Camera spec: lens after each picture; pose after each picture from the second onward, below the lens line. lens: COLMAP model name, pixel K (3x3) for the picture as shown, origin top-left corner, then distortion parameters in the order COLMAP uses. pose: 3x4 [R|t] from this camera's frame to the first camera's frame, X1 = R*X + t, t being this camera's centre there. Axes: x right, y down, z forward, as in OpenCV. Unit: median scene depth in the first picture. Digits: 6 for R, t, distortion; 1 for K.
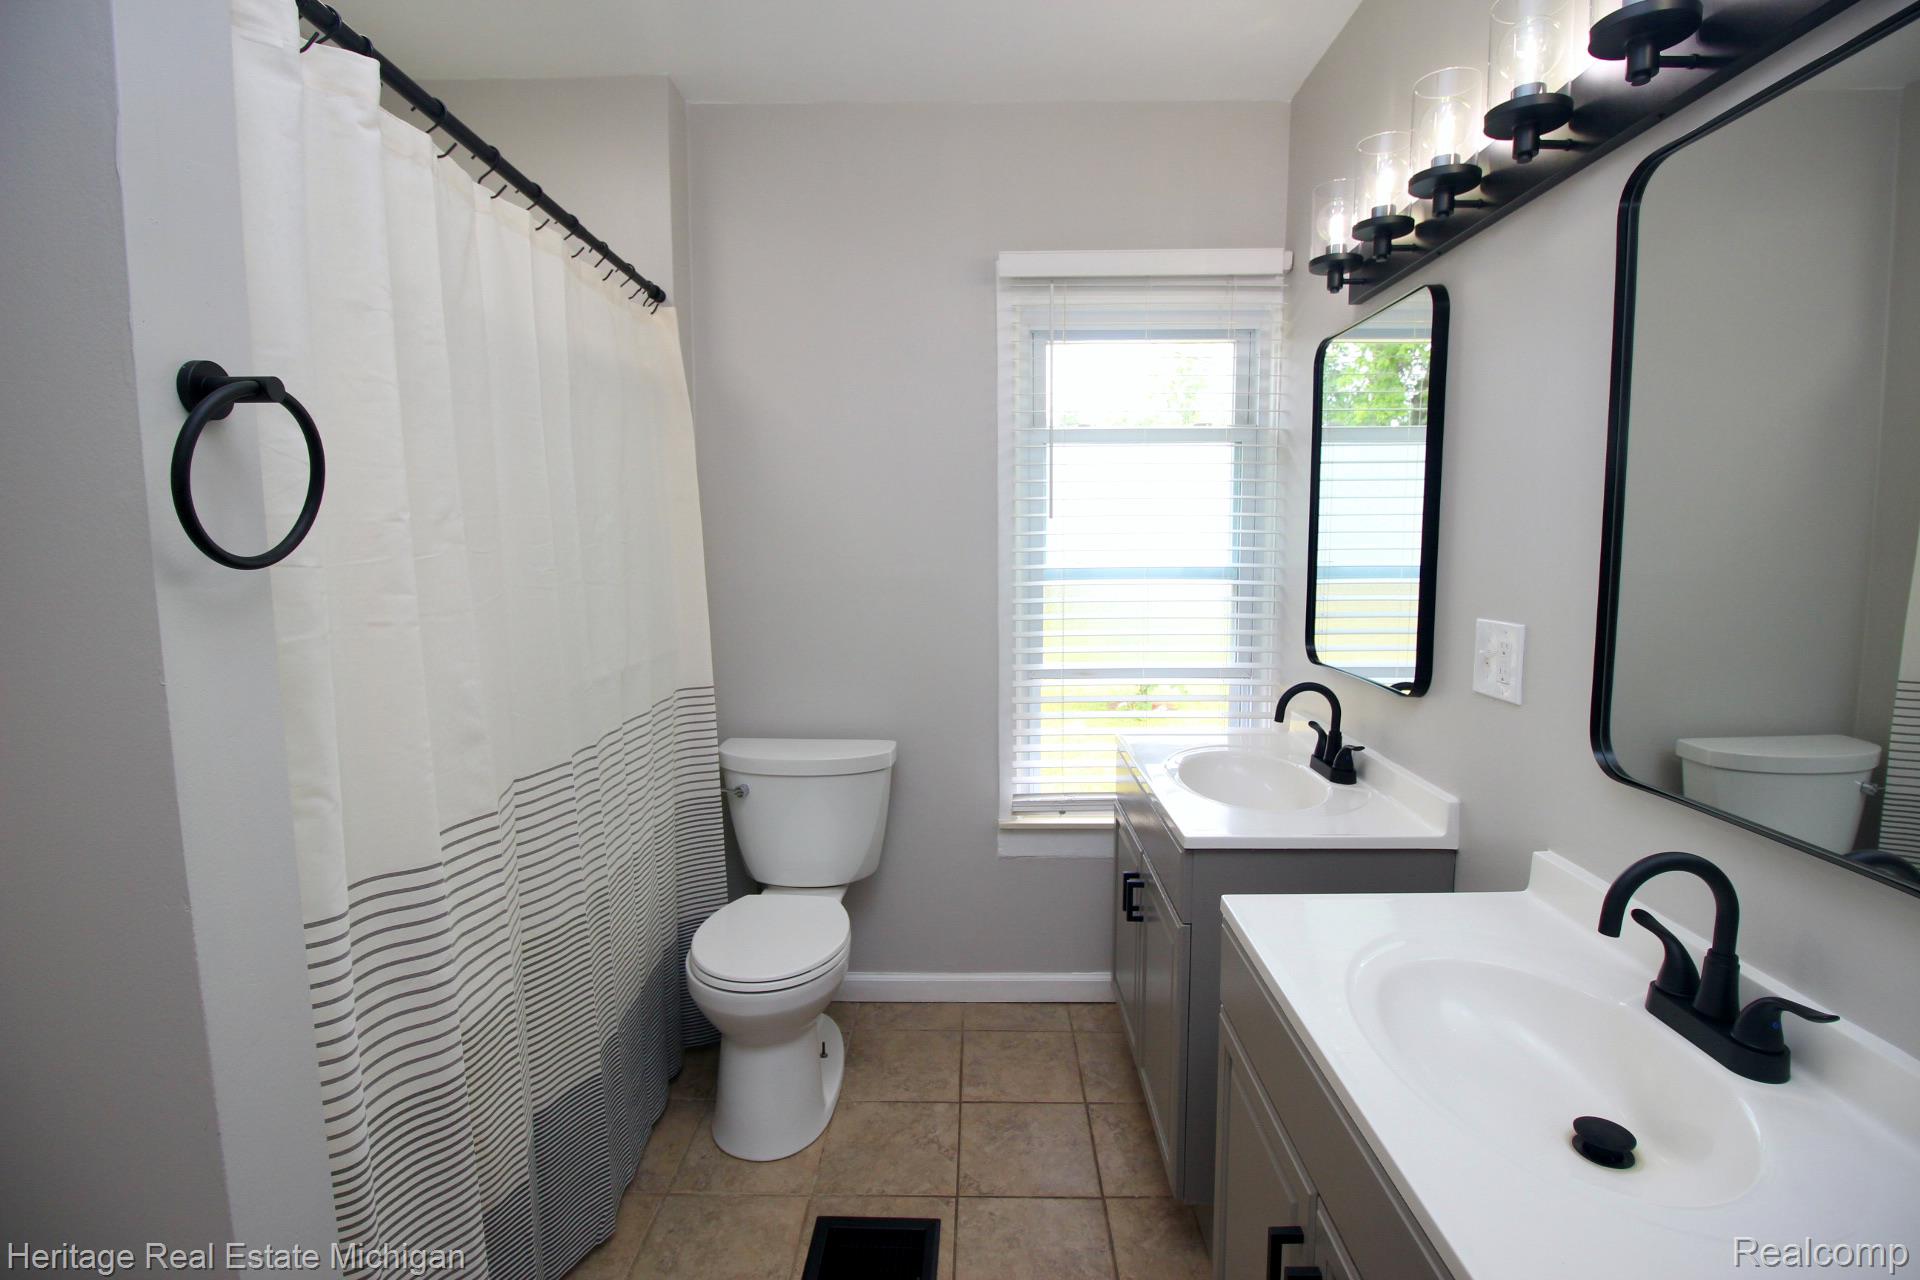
lens RADIAL K [[882.6, 0, 953.7], [0, 882.6, 627.3], [0, 0, 1]] dist [0.002357, -0.013945]
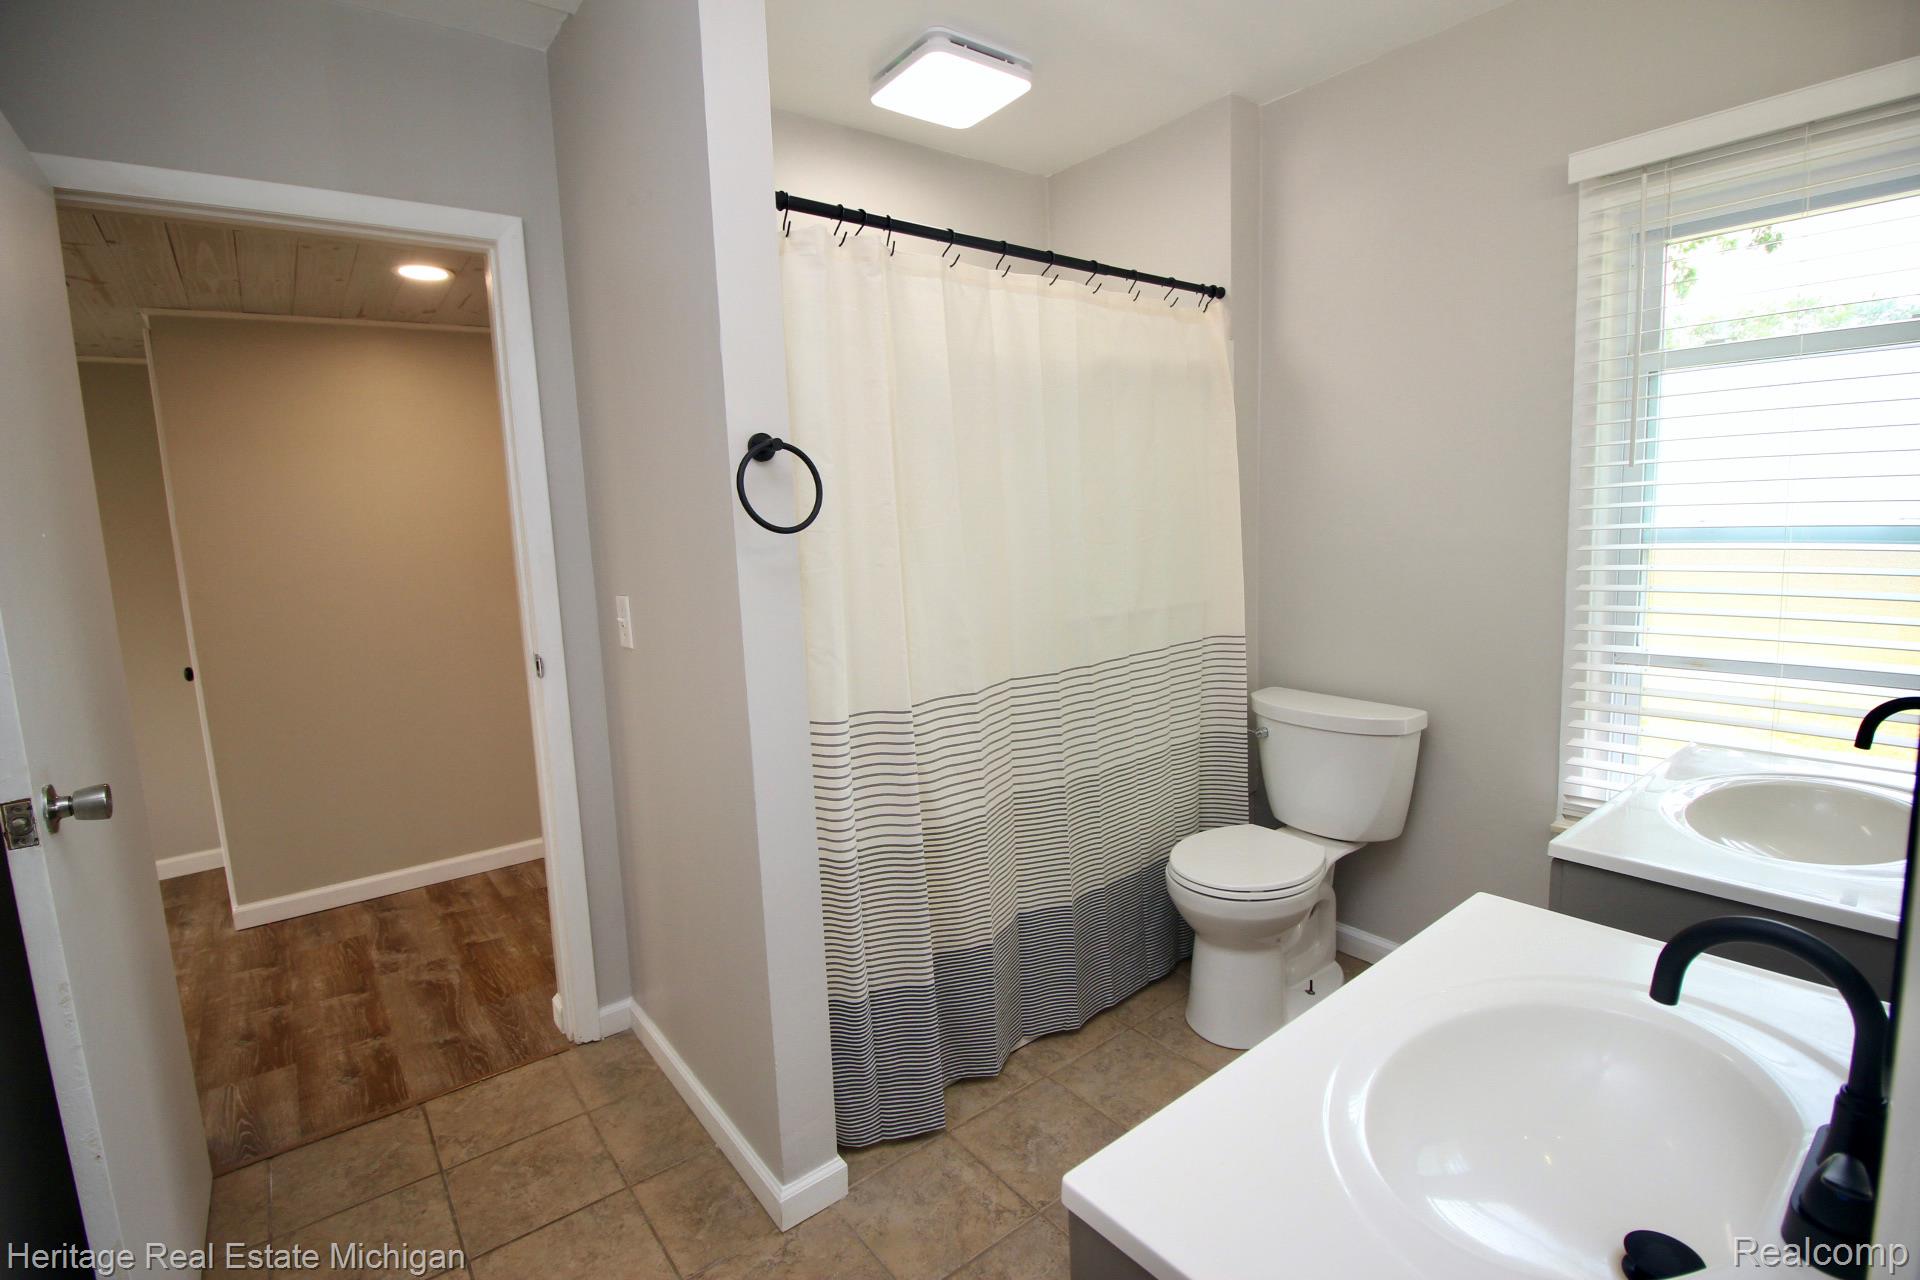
lens RADIAL K [[882.6, 0, 953.7], [0, 882.6, 627.3], [0, 0, 1]] dist [0.002357, -0.013945]
pose [[0.627214, 0.078314, -0.774900, 0.357477], [-0.045283, 0.996916, 0.064099, 0.000698], [0.777529, -0.005115, 0.628826, 0.006693]]
